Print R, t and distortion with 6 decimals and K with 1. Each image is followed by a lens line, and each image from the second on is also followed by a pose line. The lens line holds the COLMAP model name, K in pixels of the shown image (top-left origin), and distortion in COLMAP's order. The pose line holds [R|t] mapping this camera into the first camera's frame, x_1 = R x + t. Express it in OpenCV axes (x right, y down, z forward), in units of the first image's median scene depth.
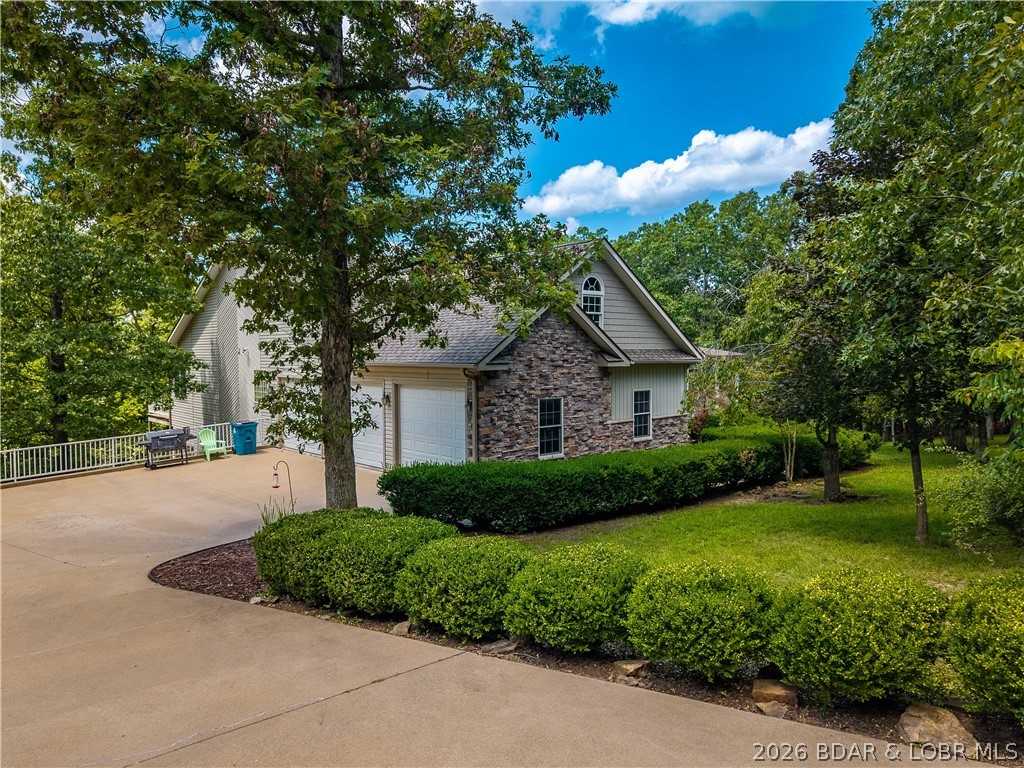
lens RADIAL K [[692.7, 0, 512.0], [0, 692.7, 384.0], [0, 0, 1]] dist [-0.002498, 0.003037]
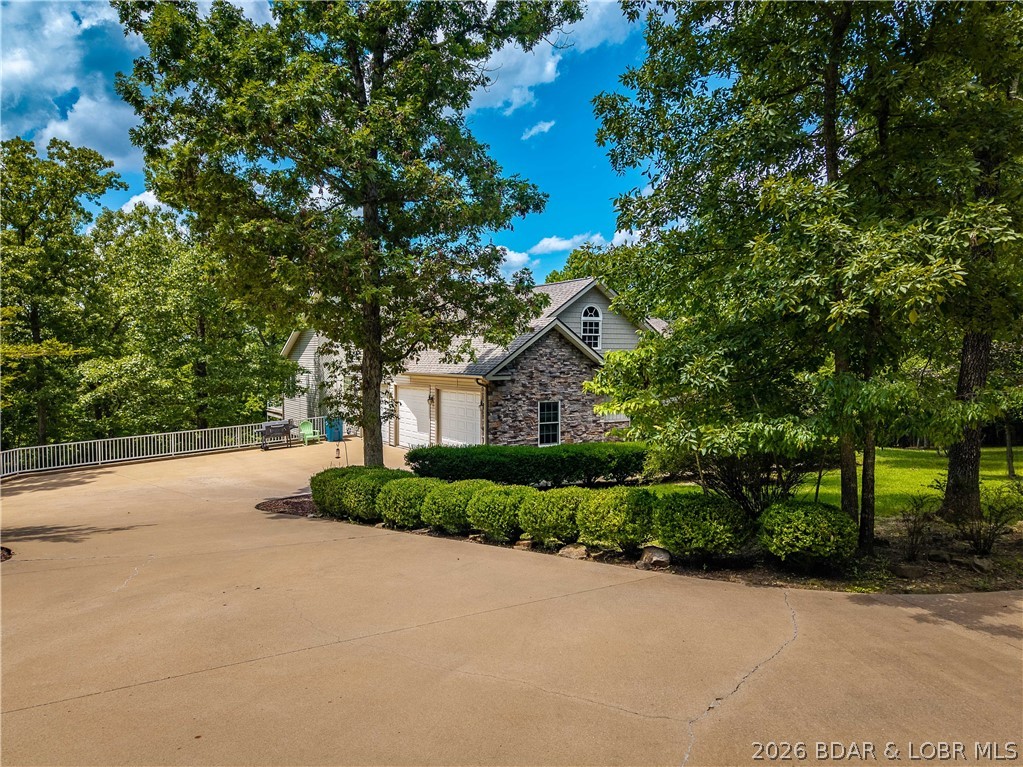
lens RADIAL K [[692.1, 0, 511.5], [0, 692.1, 383.5], [0, 0, 1]] dist [-0.002498, 0.003037]
pose [[0.988138, 0.010692, -0.153195, 0.185832], [-0.011414, 0.999928, -0.003833, -0.007360], [0.153142, 0.005536, 0.988189, -0.303063]]
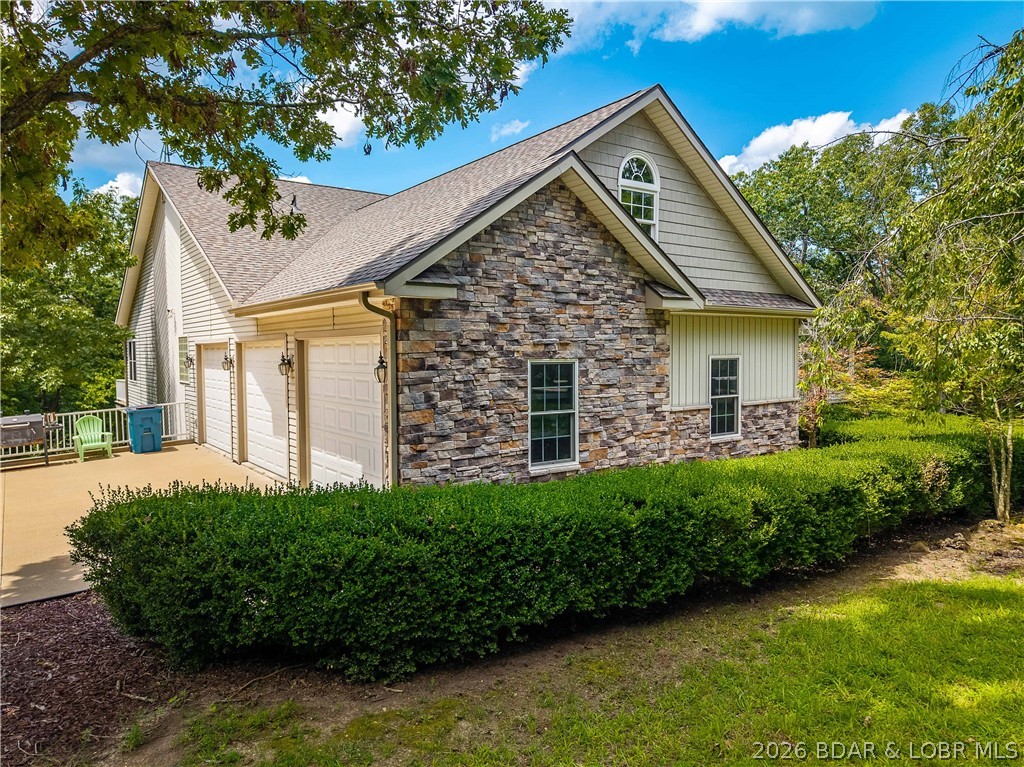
lens RADIAL K [[689.0, 0, 508.6], [0, 689.0, 389.8], [0, 0, 1]] dist [0.010931, -0.003572]
pose [[0.993412, 0.004688, -0.114501, 0.083456], [-0.003403, 0.999929, 0.011417, 0.037334], [0.114547, -0.010953, 0.993358, 0.457715]]
